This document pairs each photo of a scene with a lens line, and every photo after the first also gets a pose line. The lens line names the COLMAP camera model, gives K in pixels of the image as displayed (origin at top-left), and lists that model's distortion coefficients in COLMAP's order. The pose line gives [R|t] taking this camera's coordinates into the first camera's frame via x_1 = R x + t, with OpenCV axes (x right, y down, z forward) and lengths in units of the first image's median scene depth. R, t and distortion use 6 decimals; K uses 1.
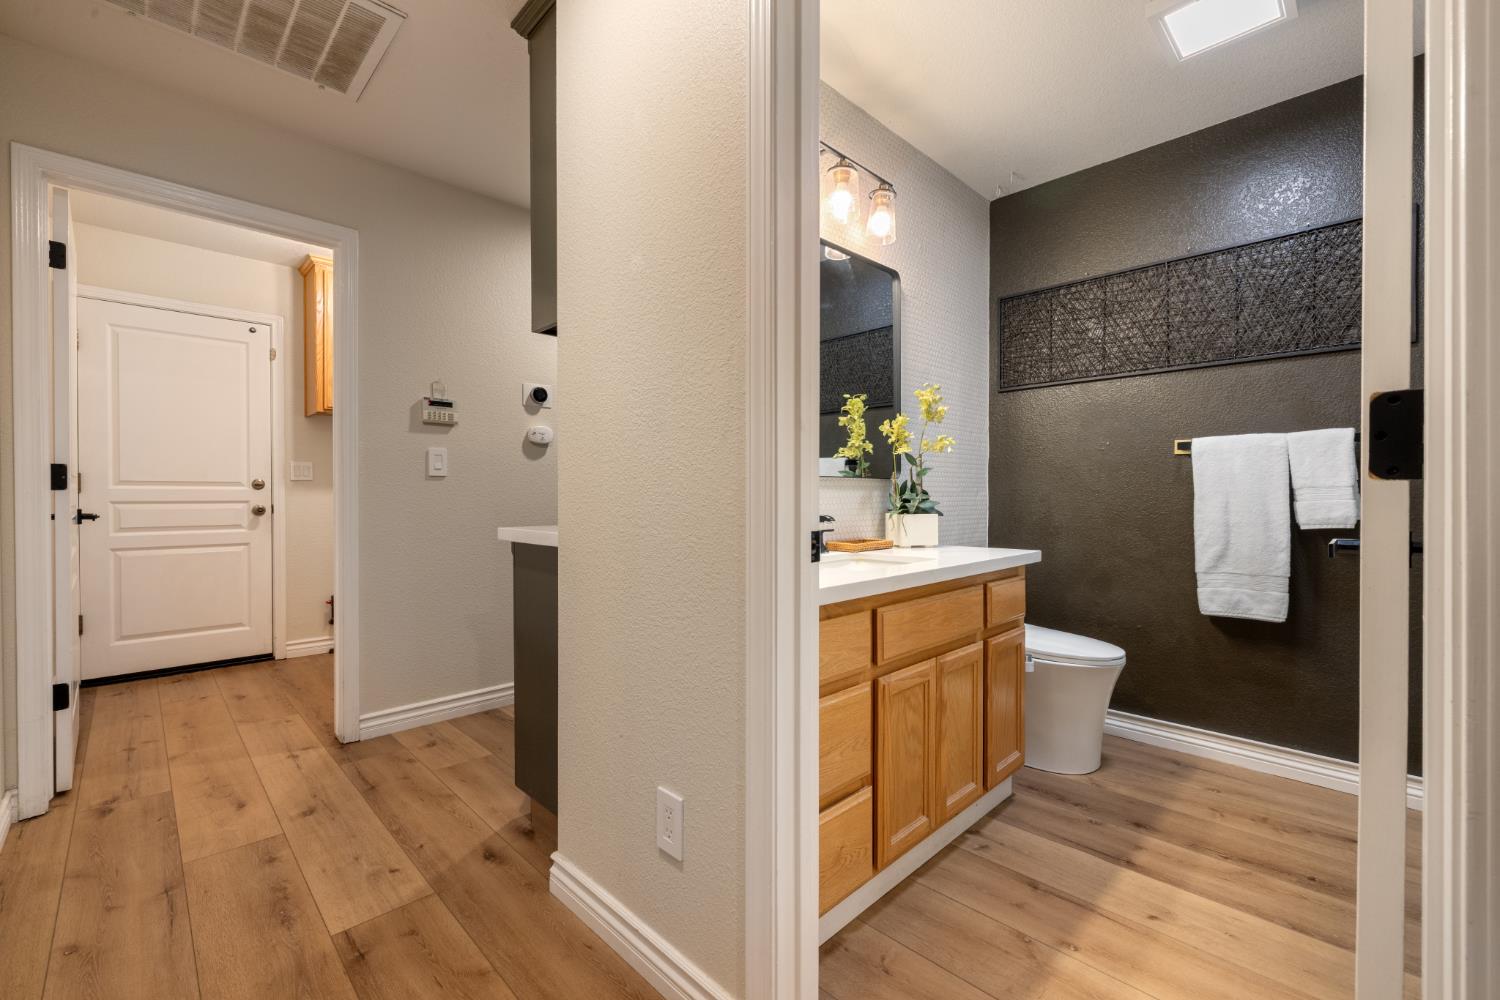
lens RADIAL K [[624.3, 0, 753.5], [0, 624.3, 497.4], [0, 0, 1]] dist [0.000905, -0.003641]
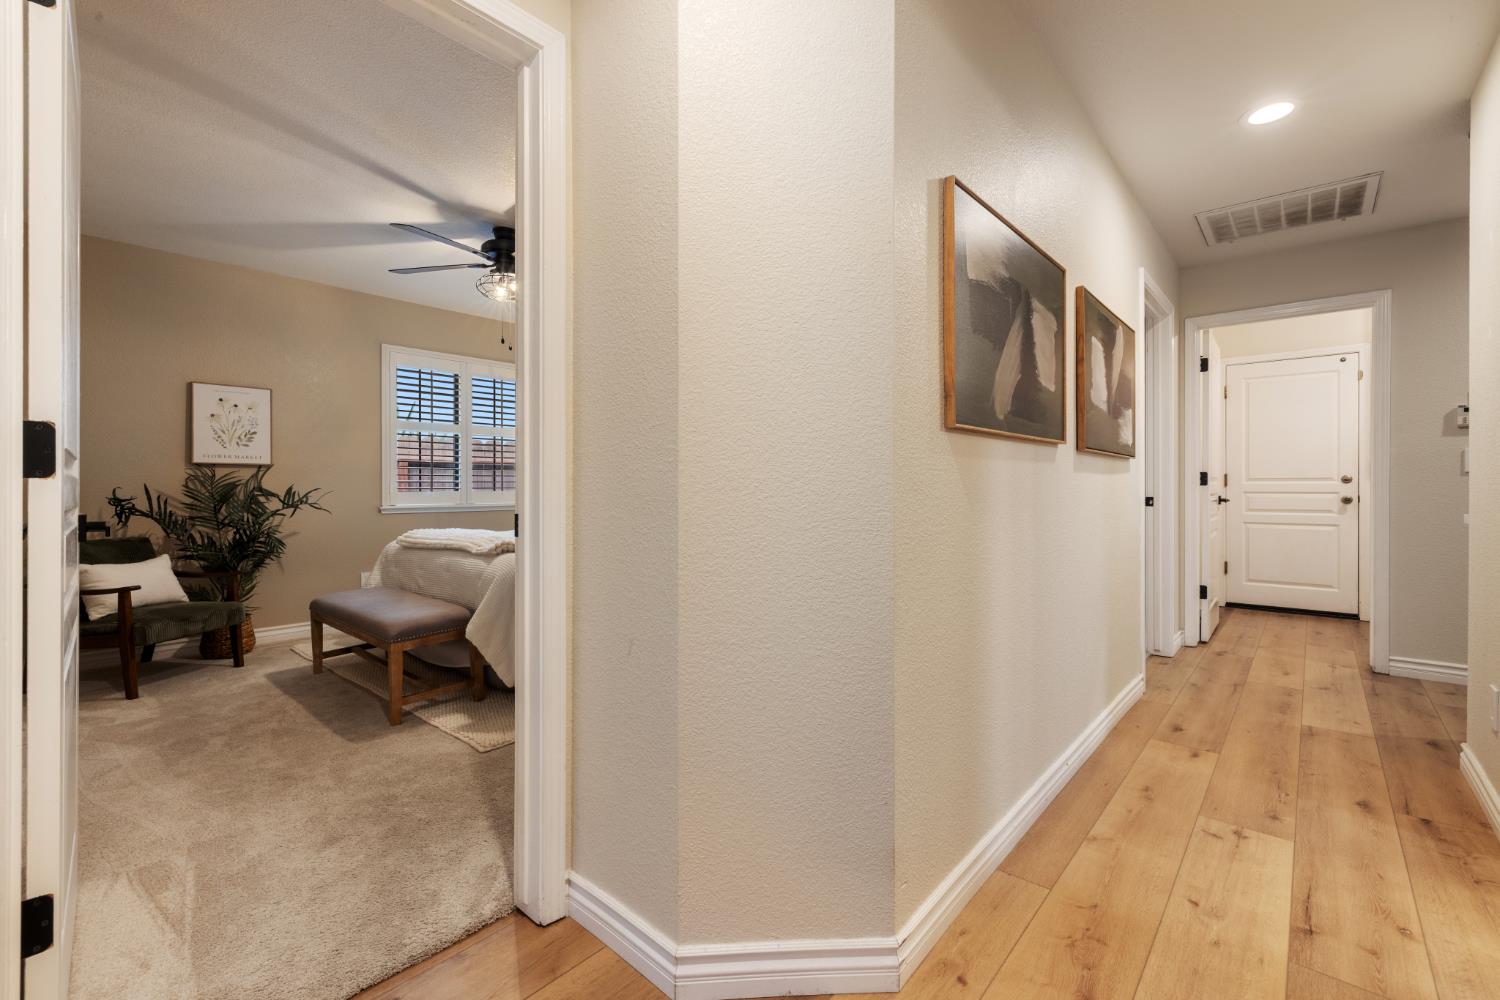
lens RADIAL K [[639.3, 0, 745.0], [0, 639.3, 492.6], [0, 0, 1]] dist [0.000627, -0.000250]
pose [[0.059091, 0.011420, -0.998187, 0.640210], [-0.004546, 0.999927, 0.011170, -0.004230], [0.998242, 0.003878, 0.059139, -0.445244]]
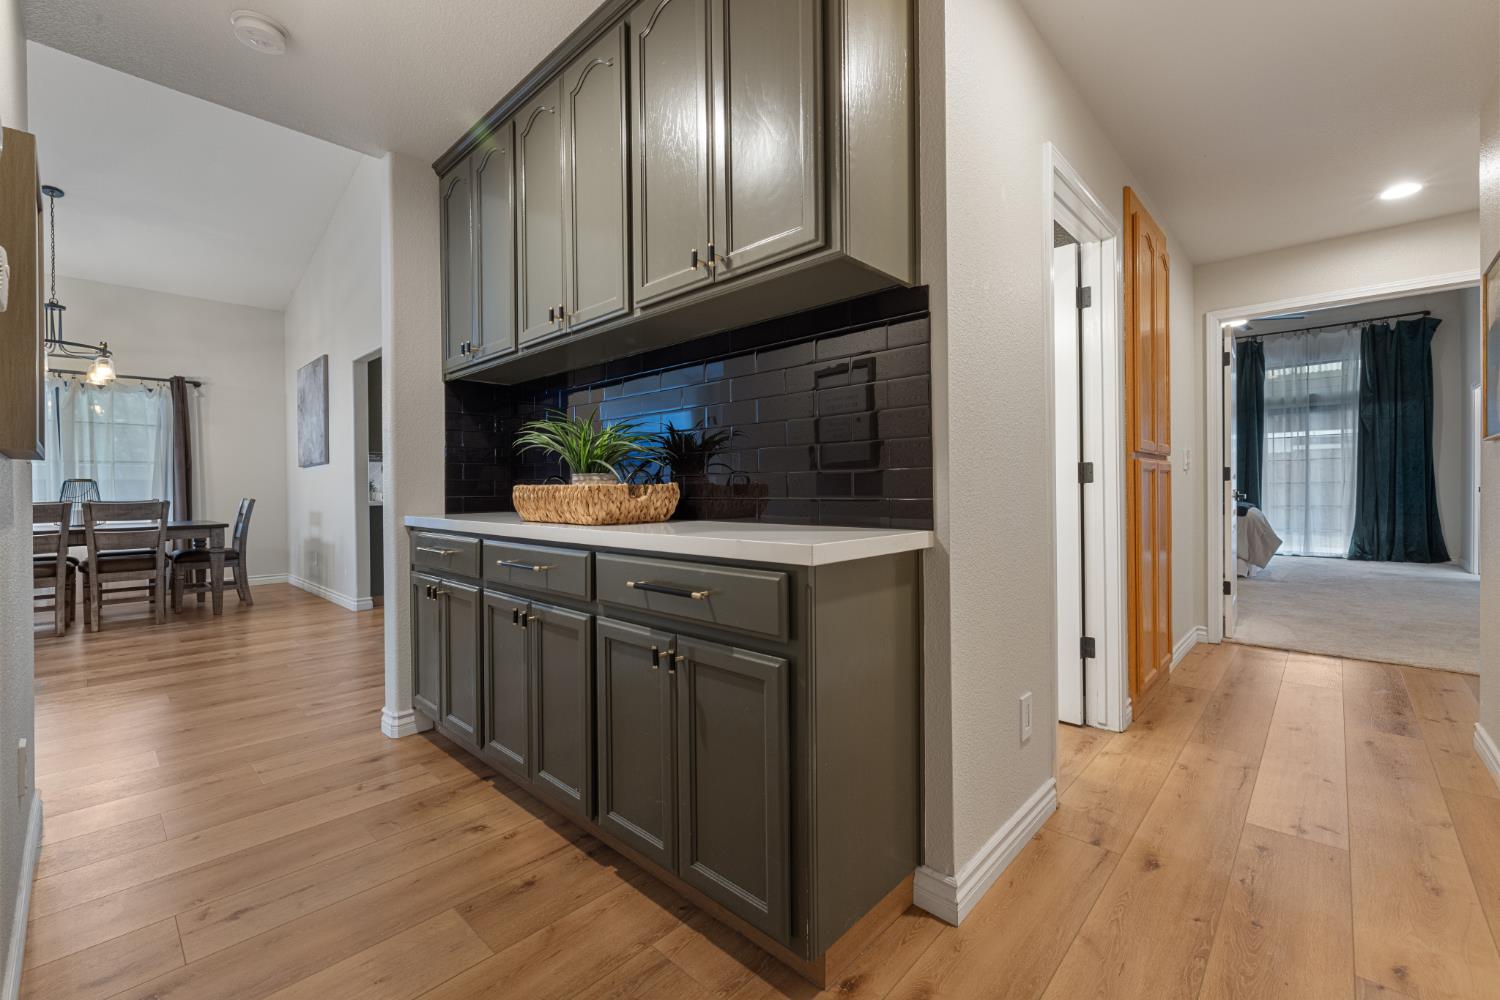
lens RADIAL K [[628.2, 0, 746.8], [0, 628.2, 487.3], [0, 0, 1]] dist [-0.000992, -0.000218]
pose [[-0.034709, 0.003277, 0.999392, -0.880688], [0.010944, 0.999936, -0.002899, -0.002368], [-0.999338, 0.010837, -0.034743, 0.936763]]
